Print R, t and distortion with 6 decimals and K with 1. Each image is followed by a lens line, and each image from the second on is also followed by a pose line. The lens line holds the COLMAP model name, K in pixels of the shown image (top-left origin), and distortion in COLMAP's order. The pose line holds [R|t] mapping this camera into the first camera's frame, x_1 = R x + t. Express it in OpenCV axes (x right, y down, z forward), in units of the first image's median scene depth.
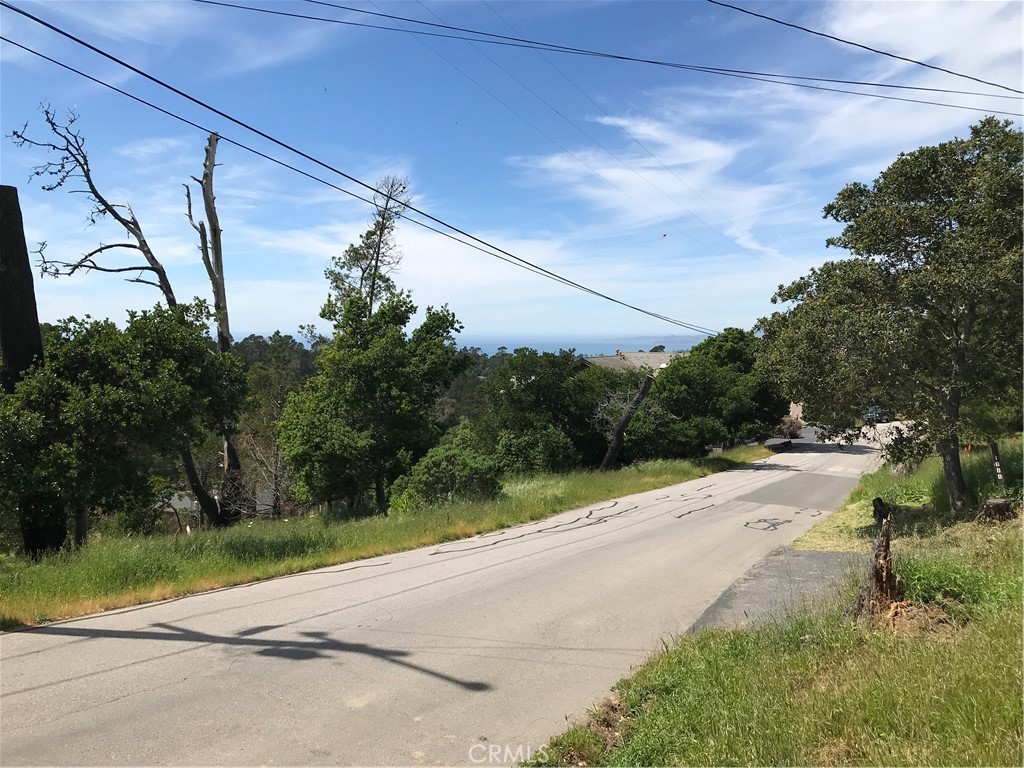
lens RADIAL K [[850.5, 0, 514.8], [0, 850.5, 369.6], [0, 0, 1]] dist [0.042125, -0.044055]
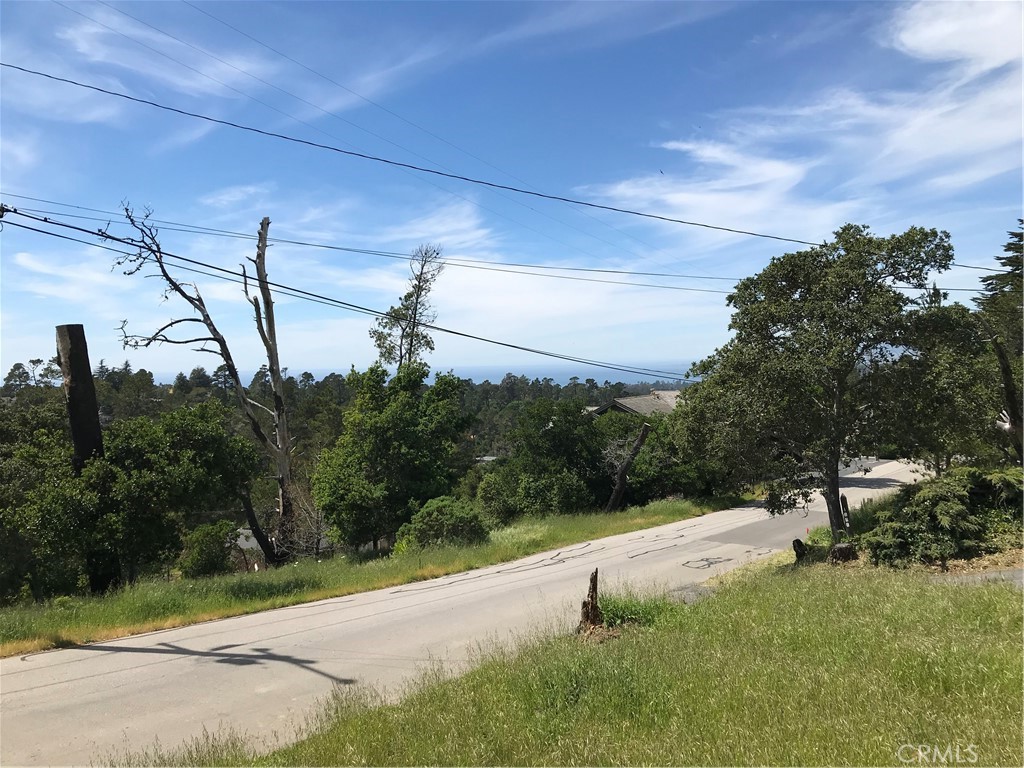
lens RADIAL K [[850.5, 0, 496.8], [0, 850.5, 367.0], [0, 0, 1]] dist [0.042125, -0.044055]
pose [[0.993814, -0.034773, -0.105471, 0.082705], [0.030693, 0.998726, -0.040063, -0.026955], [0.106730, 0.036578, 0.993615, -0.110154]]
